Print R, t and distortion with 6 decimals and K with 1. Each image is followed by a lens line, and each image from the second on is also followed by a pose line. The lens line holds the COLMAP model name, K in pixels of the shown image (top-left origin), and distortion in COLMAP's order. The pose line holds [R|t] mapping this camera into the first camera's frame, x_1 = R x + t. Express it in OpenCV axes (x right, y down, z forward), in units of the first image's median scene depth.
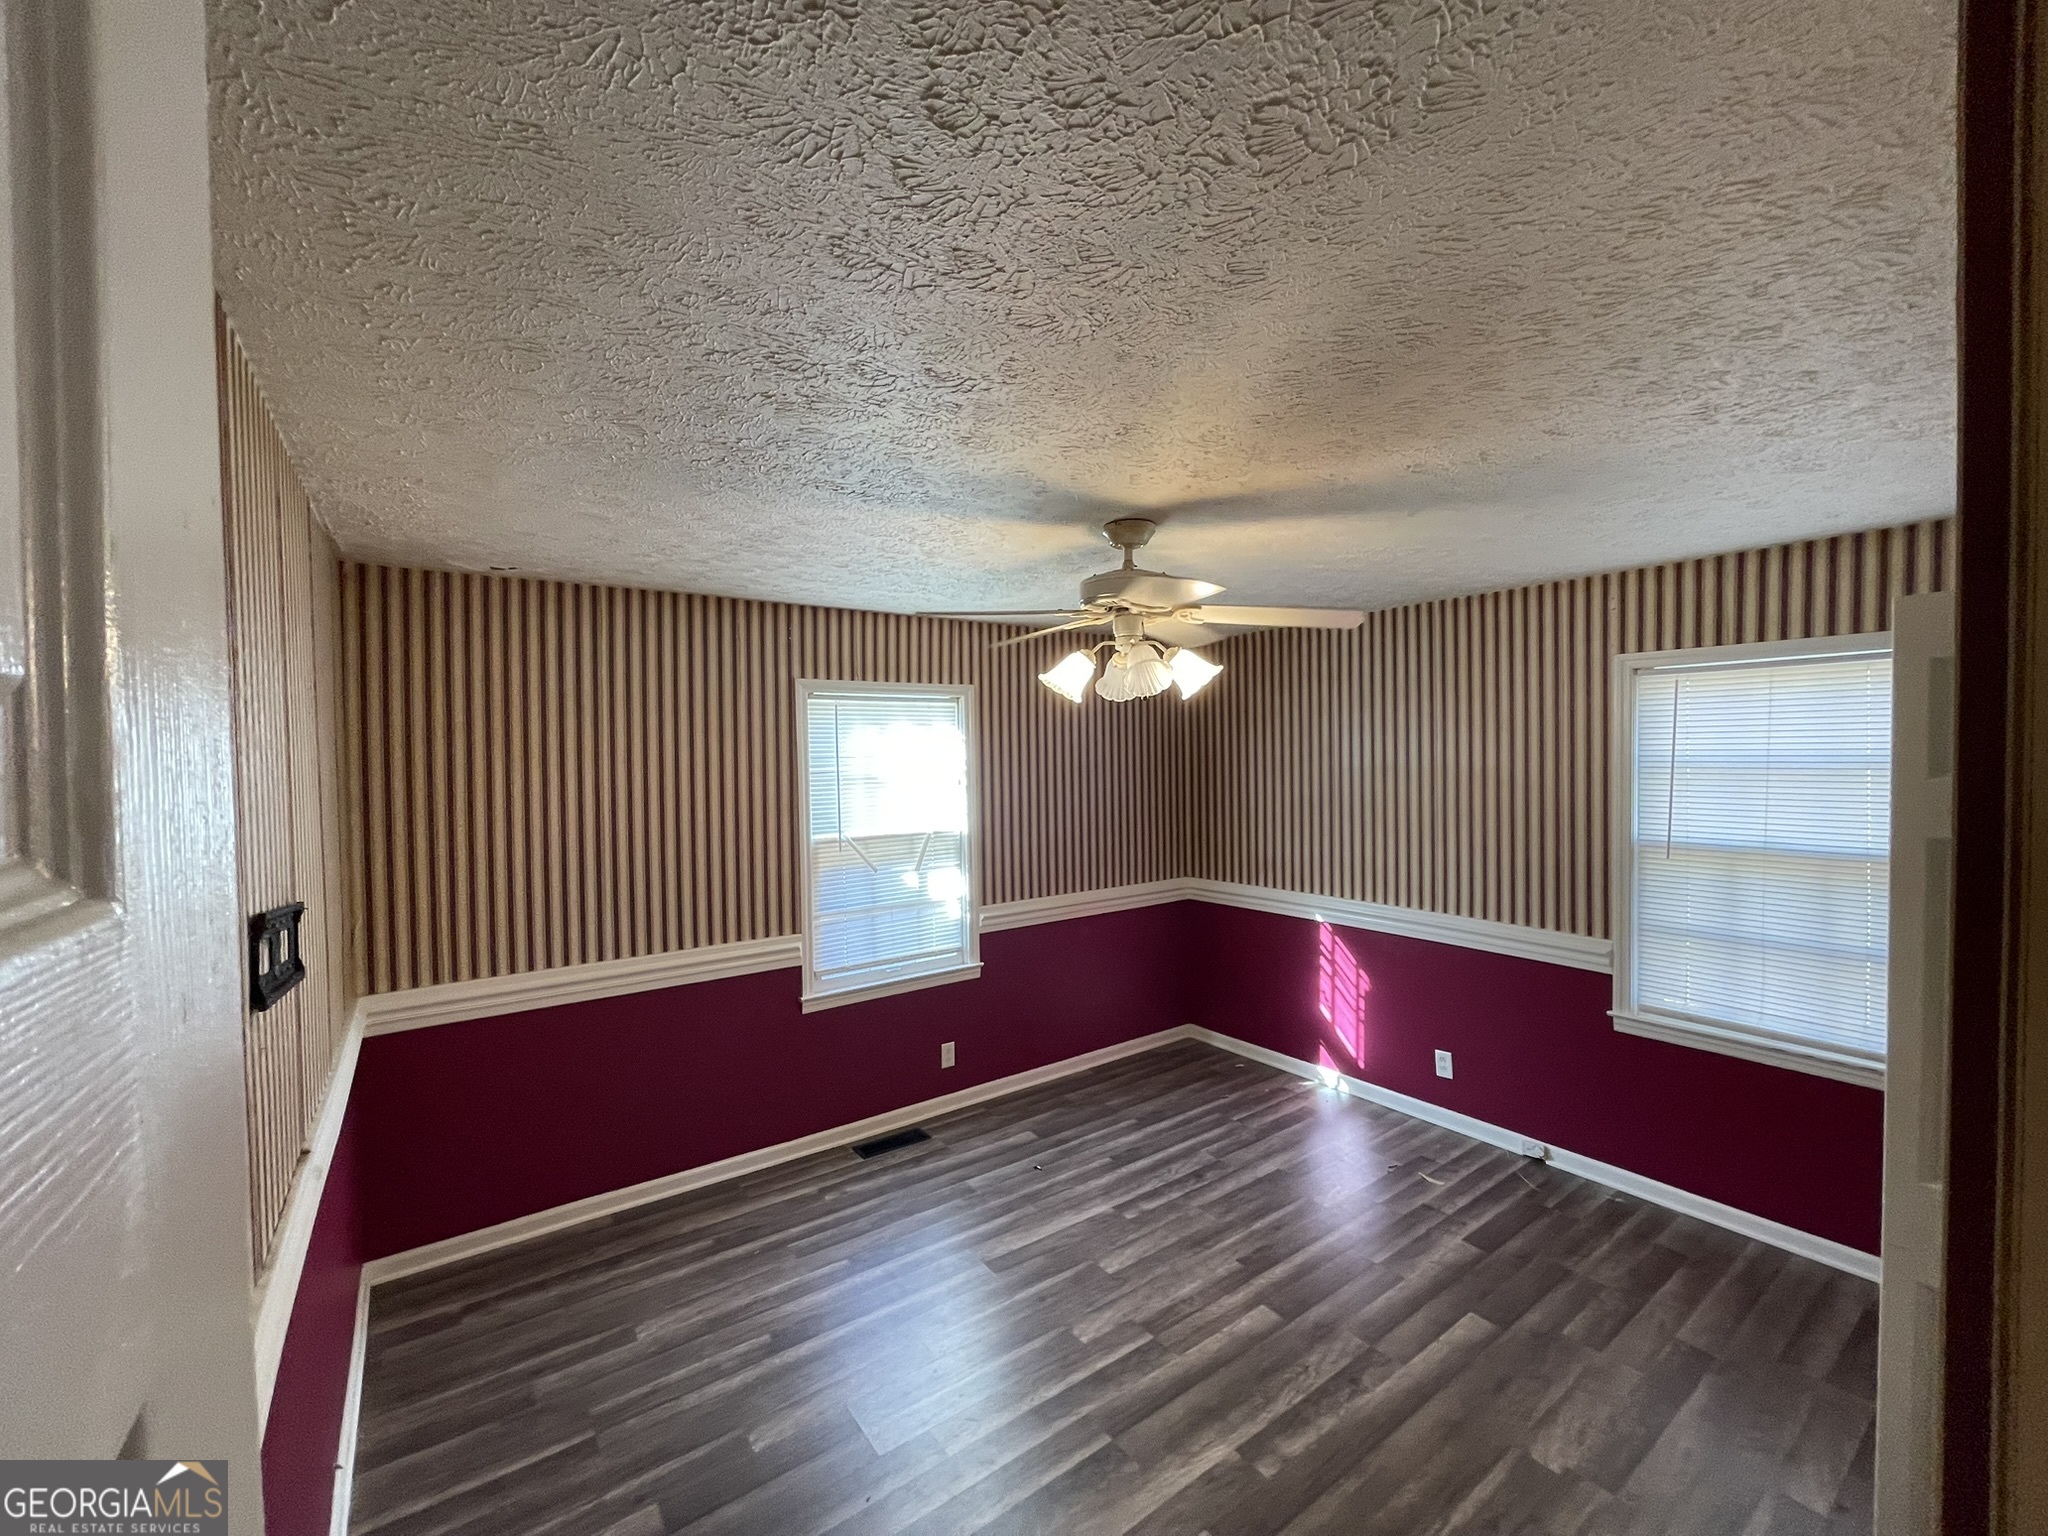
lens RADIAL K [[815.5, 0, 1026.5], [0, 815.5, 771.7], [0, 0, 1]] dist [-0.004432, -0.000704]
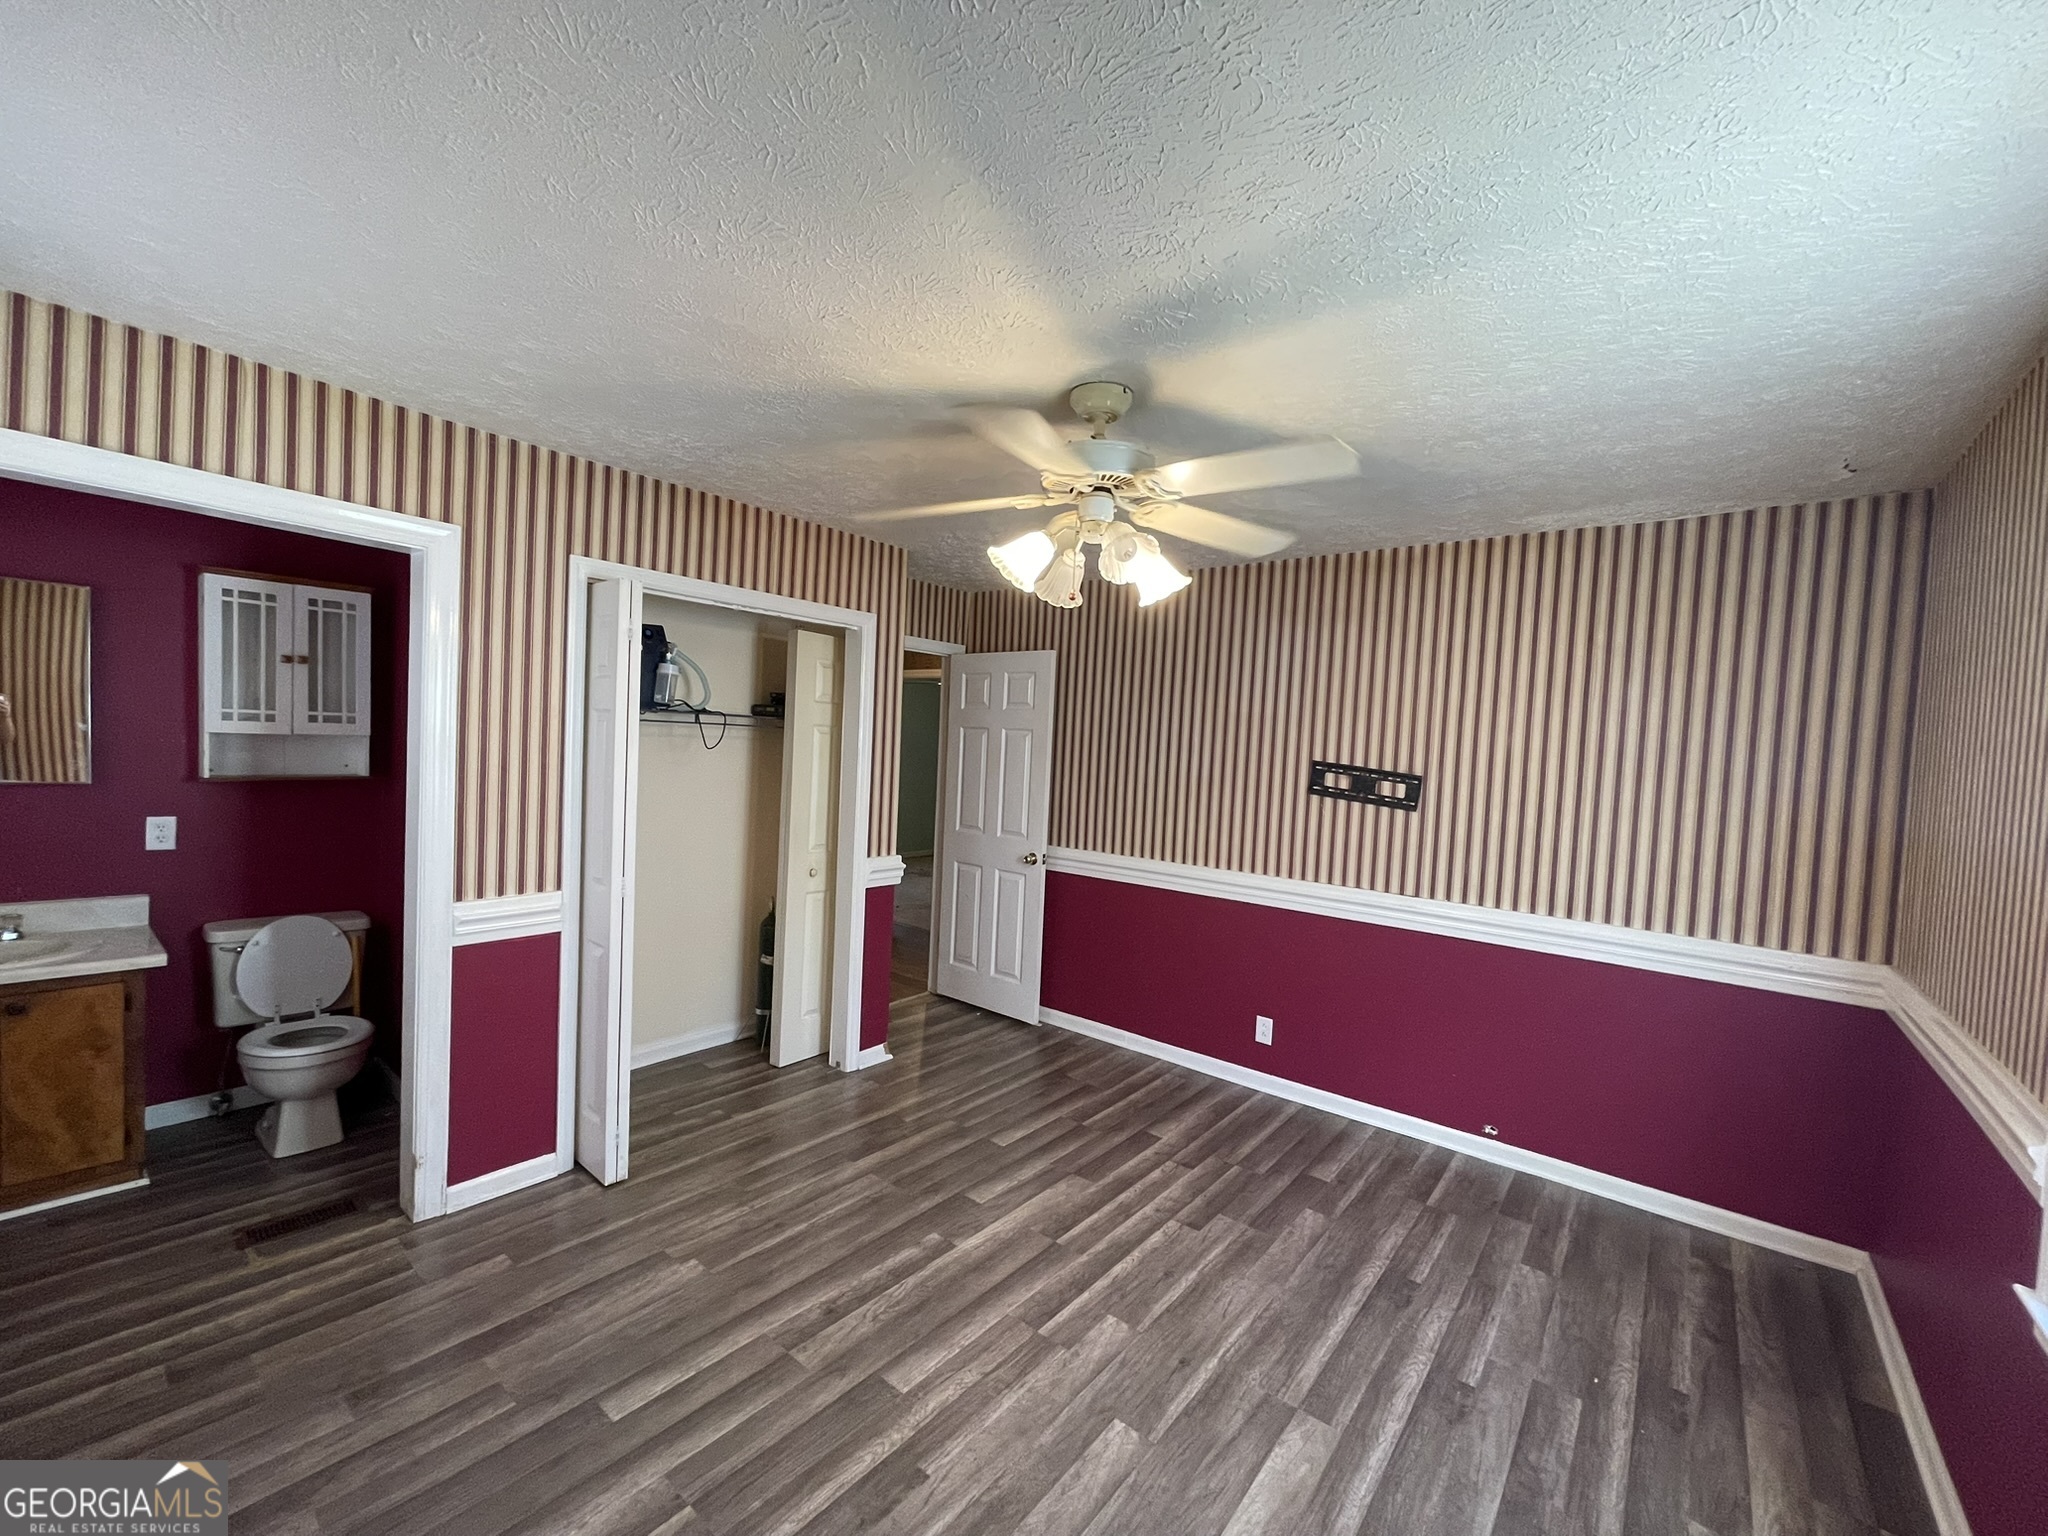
lens RADIAL K [[815.5, 0, 1023.2], [0, 815.5, 775.0], [0, 0, 1]] dist [-0.004432, -0.000704]
pose [[-0.964643, -0.020922, -0.262728, 0.416302], [-0.037196, 0.997674, 0.057124, 0.050378], [0.260922, 0.064877, -0.963177, 1.810980]]
